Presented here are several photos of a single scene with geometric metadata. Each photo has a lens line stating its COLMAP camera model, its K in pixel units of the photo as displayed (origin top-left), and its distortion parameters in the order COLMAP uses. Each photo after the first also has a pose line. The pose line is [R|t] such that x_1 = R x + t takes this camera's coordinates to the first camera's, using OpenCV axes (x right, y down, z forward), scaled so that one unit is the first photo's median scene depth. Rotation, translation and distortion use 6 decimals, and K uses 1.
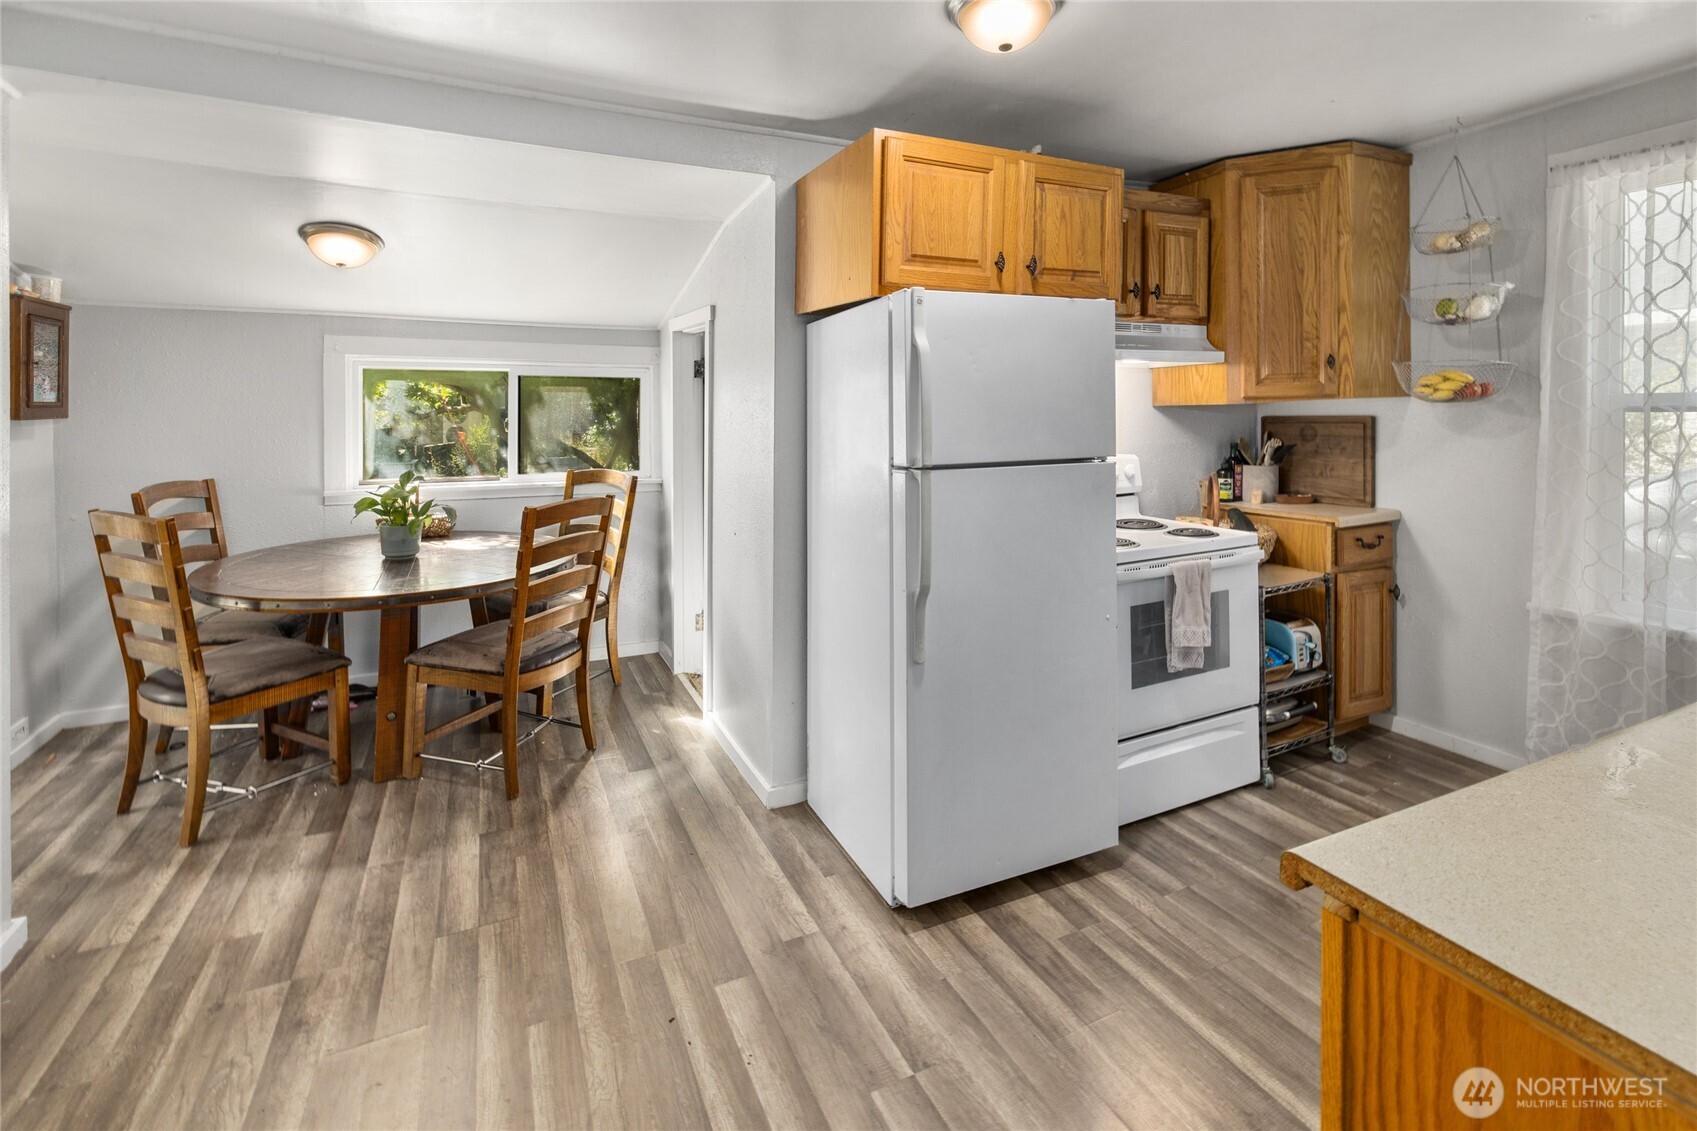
lens RADIAL K [[779.5, 0, 847.4], [0, 779.5, 447.3], [0, 0, 1]] dist [0.006626, 0.000684]
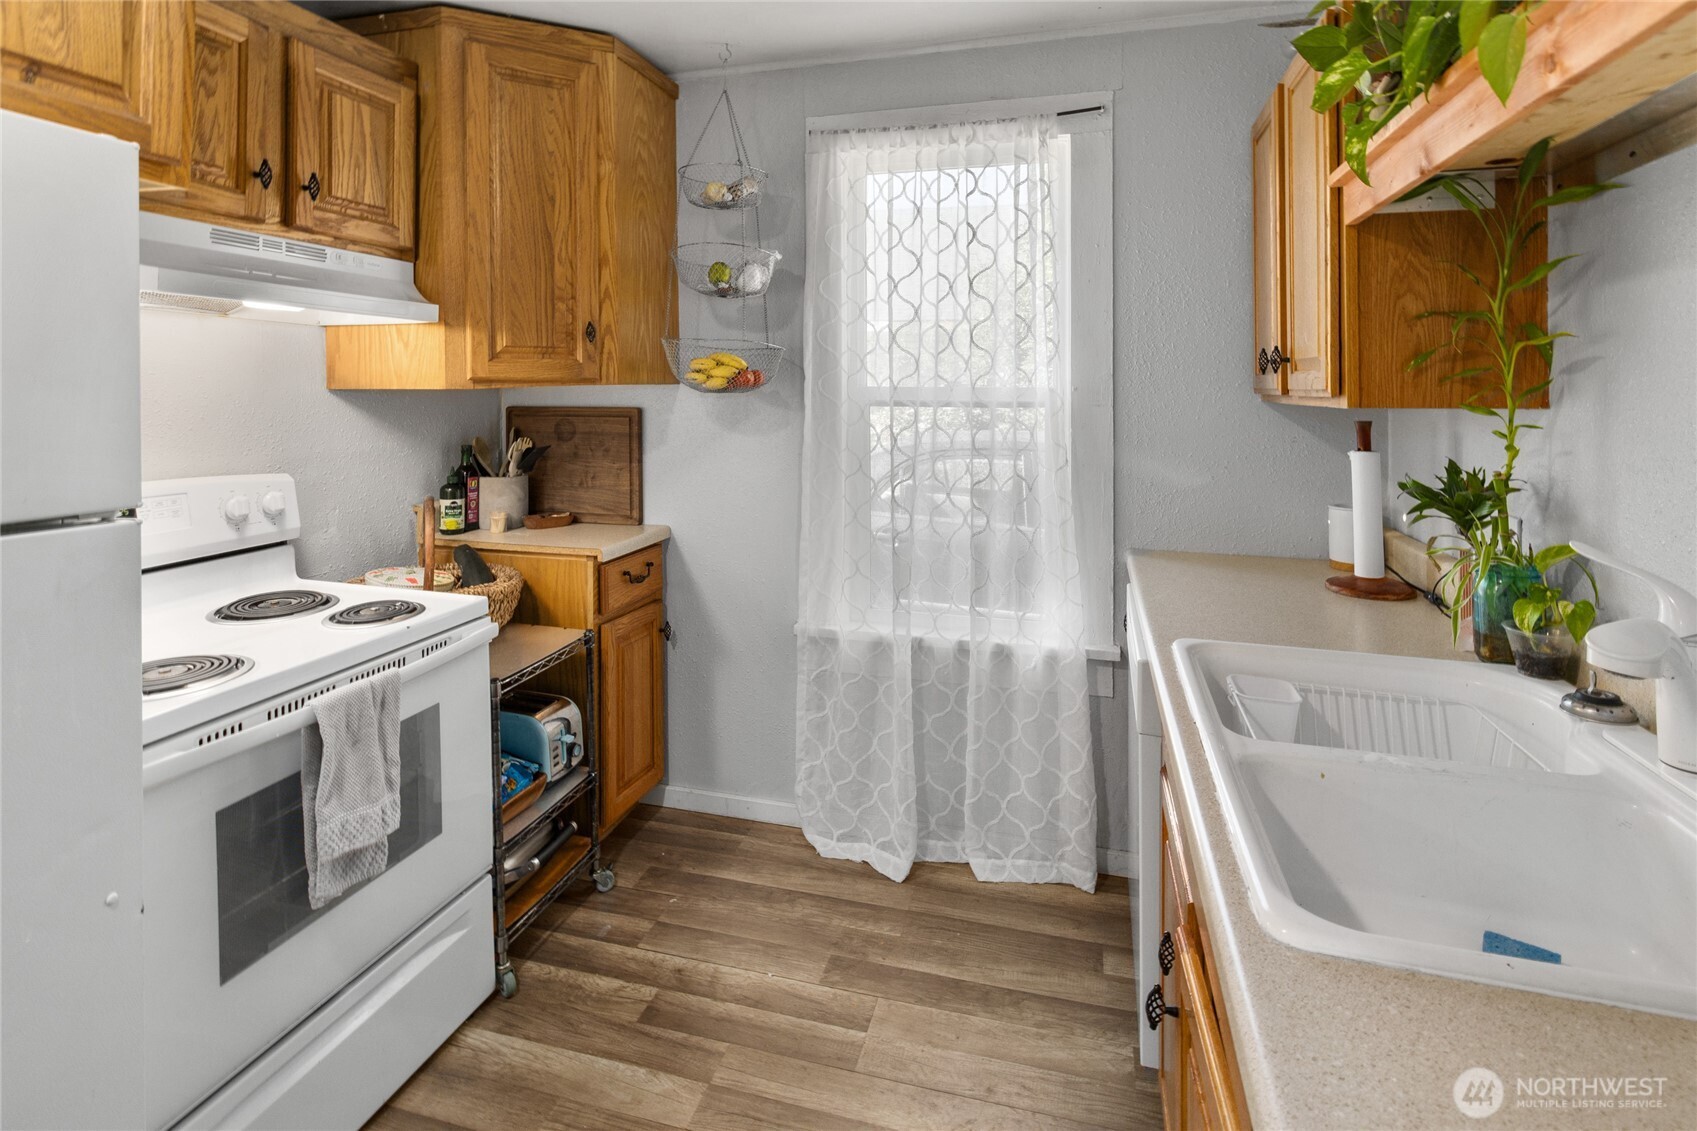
lens RADIAL K [[820.7, 0, 861.3], [0, 820.7, 387.1], [0, 0, 1]] dist [-0.003587, 0.001145]
pose [[0.646771, 0.021248, 0.762388, 0.215696], [0.021491, 0.998707, -0.046066, -0.020794], [-0.762381, 0.046179, 0.645479, 0.342105]]
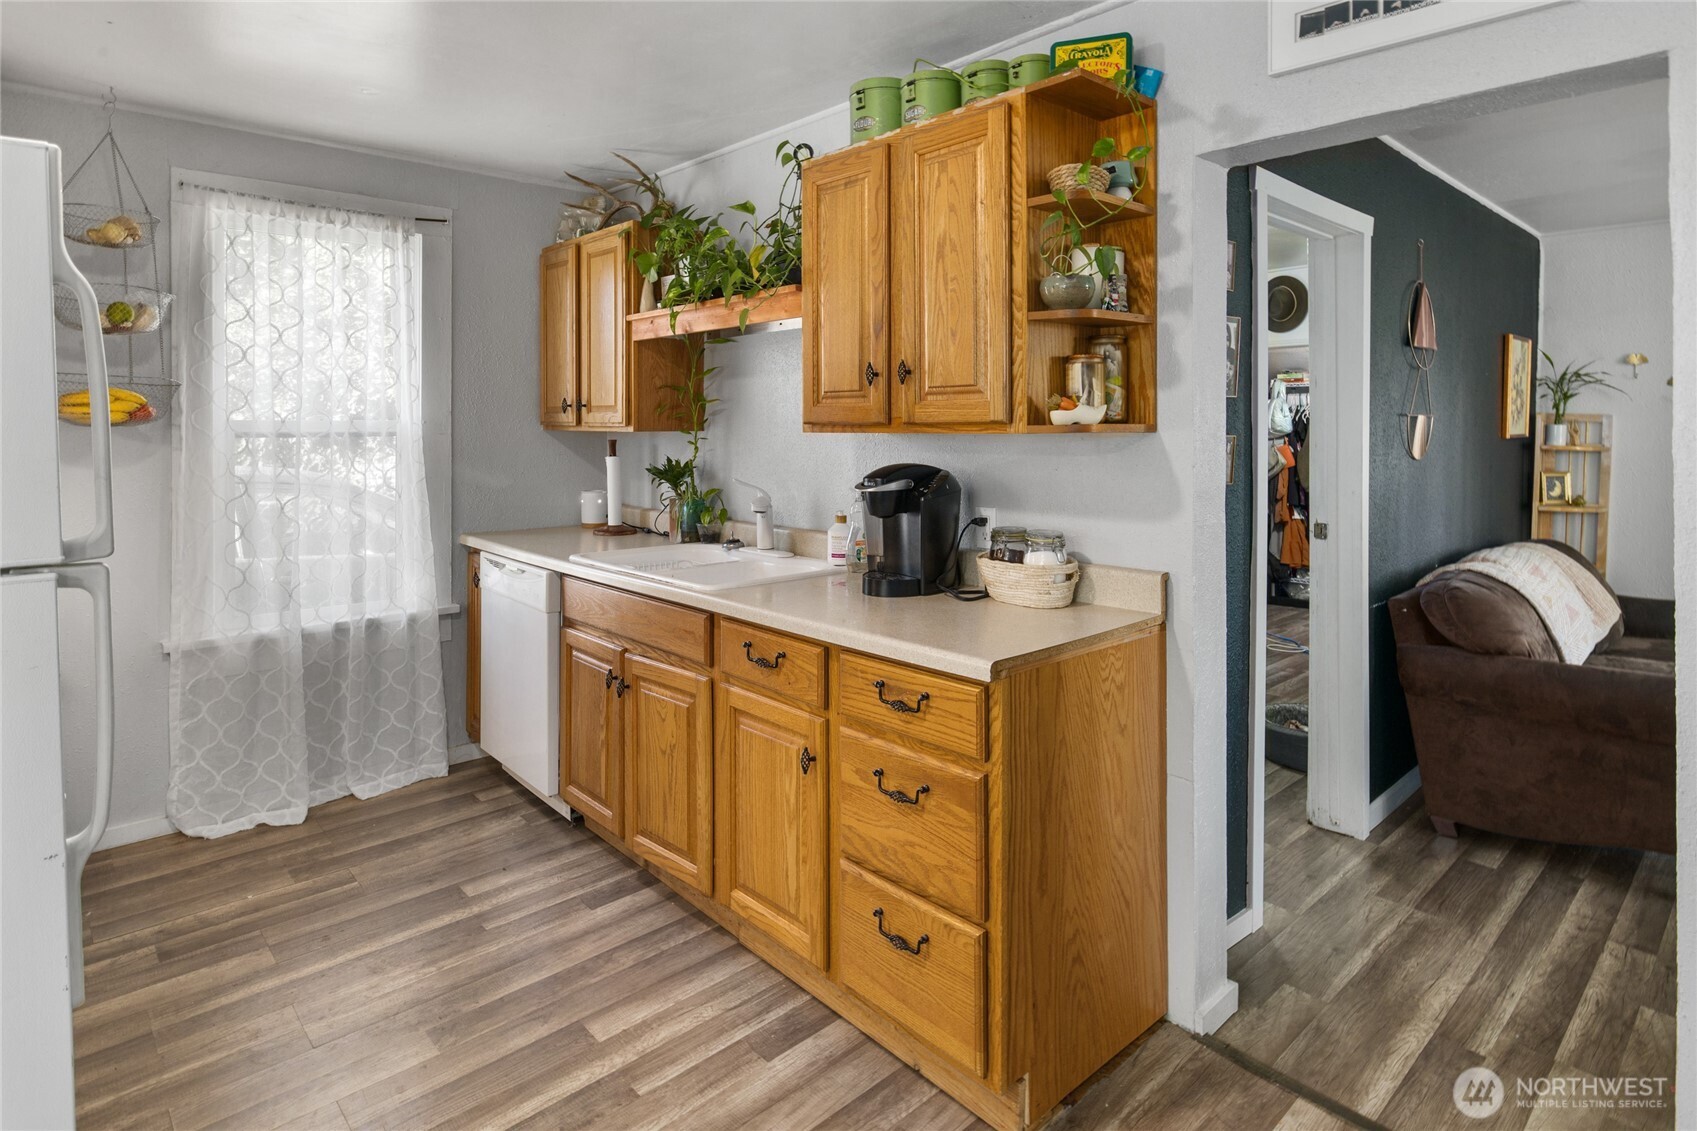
lens RADIAL K [[927.9, 0, 839.7], [0, 927.9, 467.9], [0, 0, 1]] dist [0.000533, 0.002598]
pose [[-0.300083, -0.030818, 0.953415, -0.400508], [0.047893, 0.997731, 0.047324, -0.021895], [-0.952710, 0.059863, -0.297926, 0.548795]]
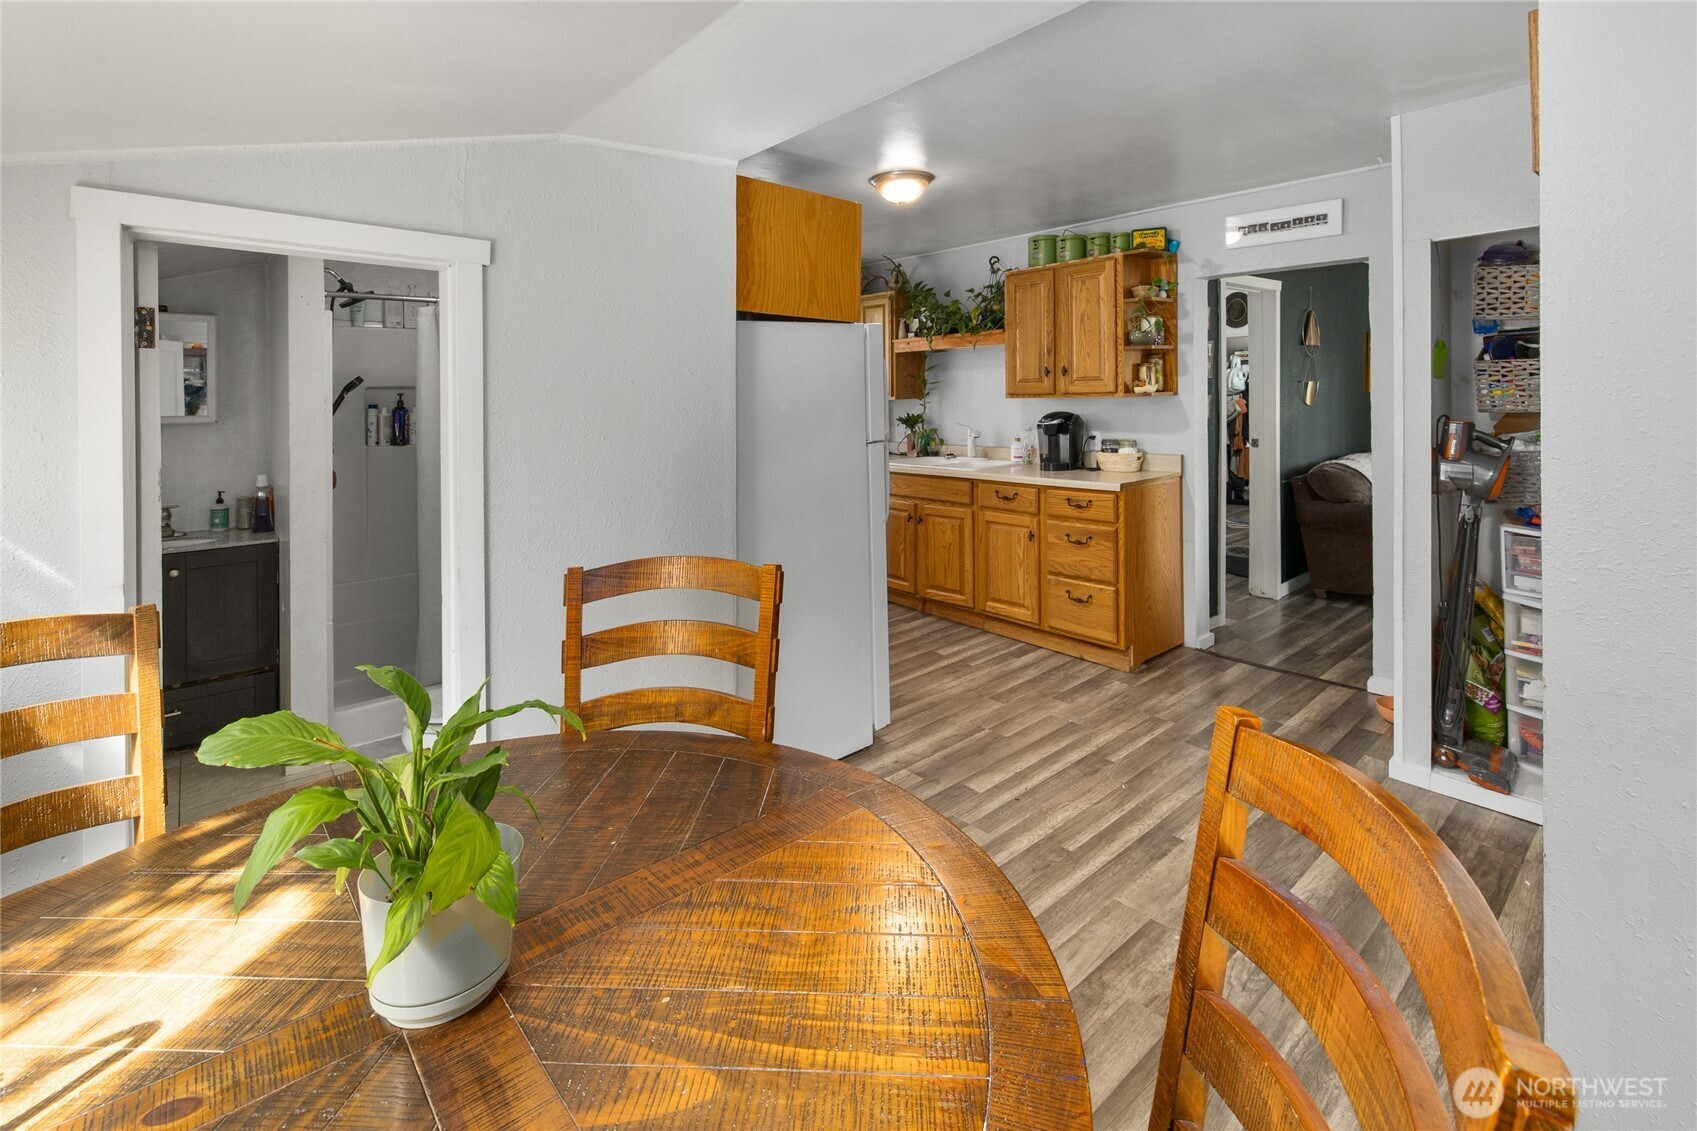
lens RADIAL K [[779.5, 0, 839.1], [0, 779.5, 452.1], [0, 0, 1]] dist [0.006626, 0.000684]
pose [[-0.270703, -0.056386, 0.961010, -1.031164], [0.070769, 0.994416, 0.078280, -0.057388], [-0.960058, 0.089201, -0.265201, 1.111887]]
